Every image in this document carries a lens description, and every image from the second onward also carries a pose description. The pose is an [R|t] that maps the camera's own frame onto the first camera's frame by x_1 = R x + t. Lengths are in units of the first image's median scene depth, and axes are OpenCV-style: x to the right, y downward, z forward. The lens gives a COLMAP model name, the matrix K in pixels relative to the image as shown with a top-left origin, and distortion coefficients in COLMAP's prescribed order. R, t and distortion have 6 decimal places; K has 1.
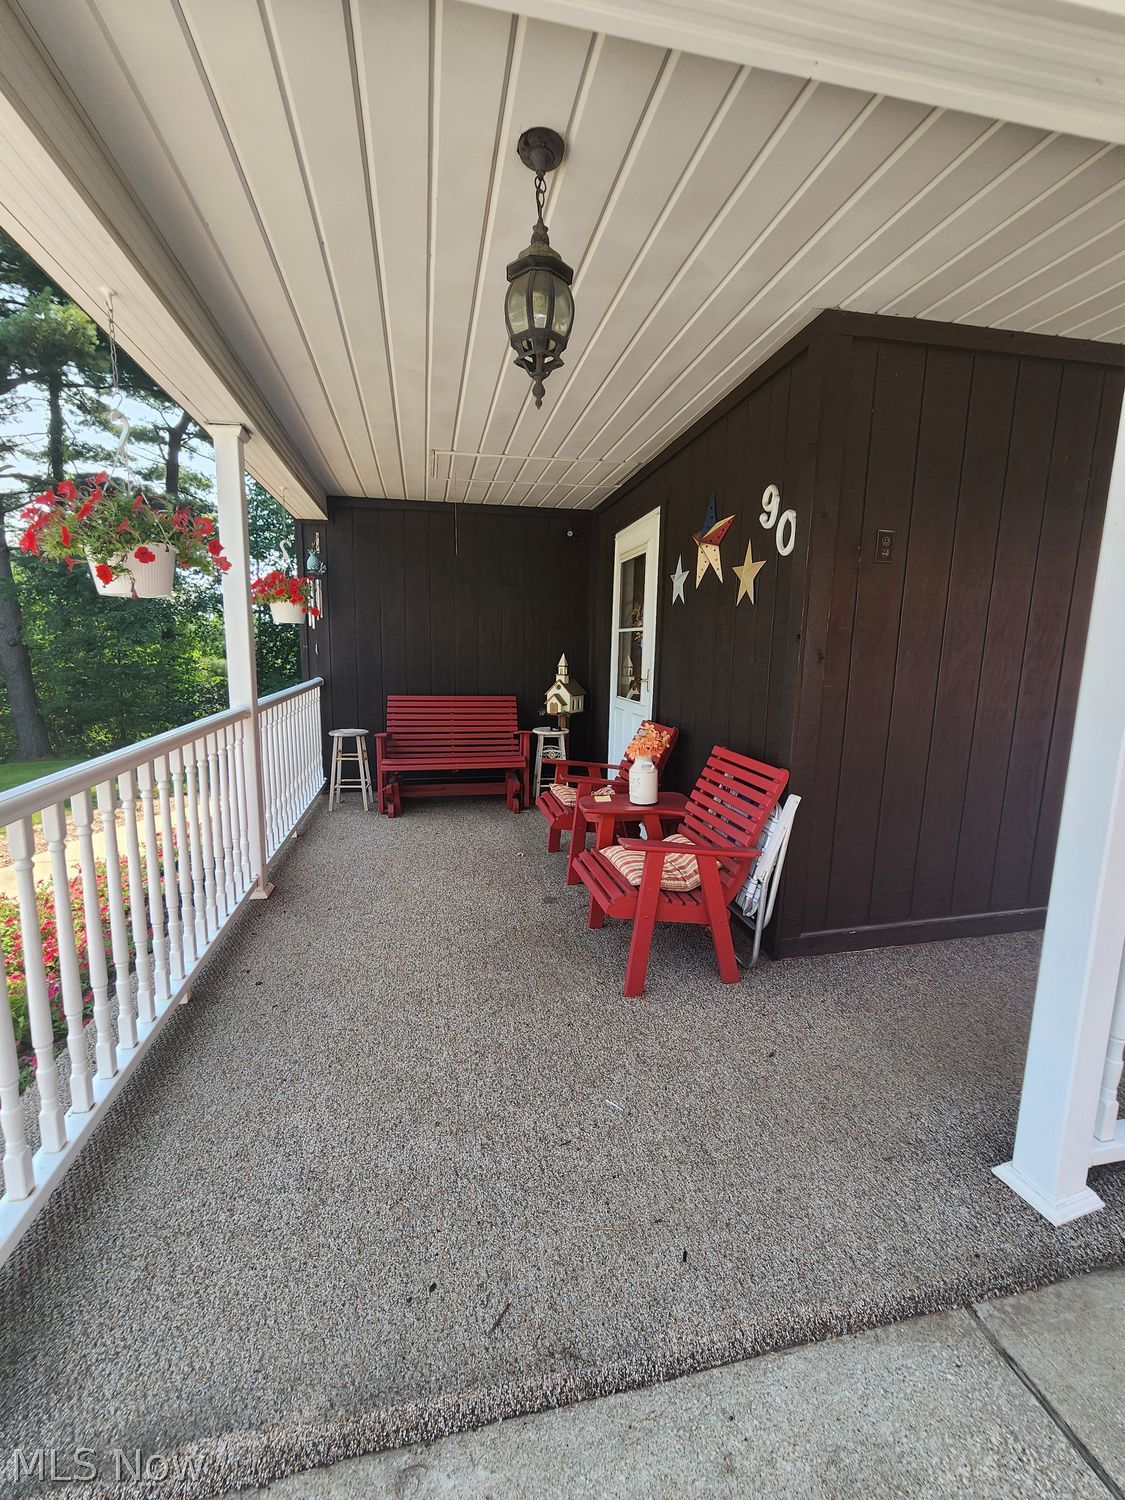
lens RADIAL K [[613.7, 0, 562.1], [0, 613.7, 748.8], [0, 0, 1]] dist [-0.000789, -0.000100]
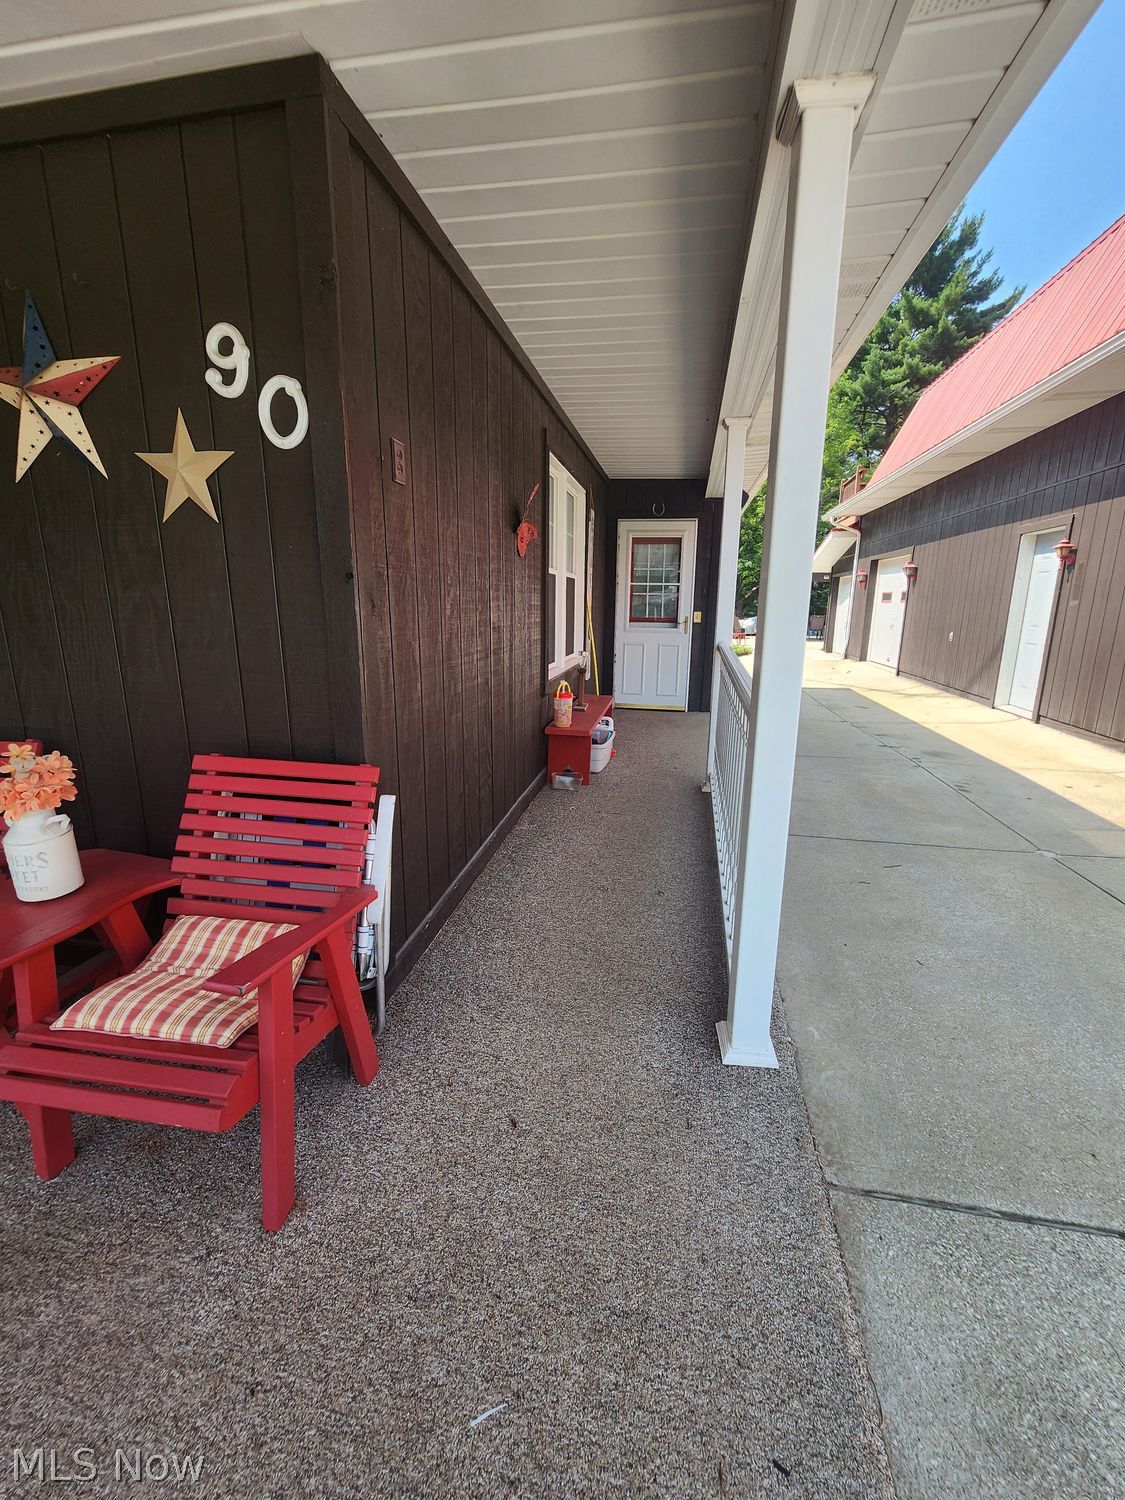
lens RADIAL K [[619.6, 0, 562.5], [0, 619.6, 750.0], [0, 0, 1]] dist [0.000116, 0.000013]
pose [[0.384150, -0.229188, 0.894372, -0.189285], [0.152544, 0.971142, 0.183340, -0.079516], [-0.910582, 0.066001, 0.408025, 0.484549]]
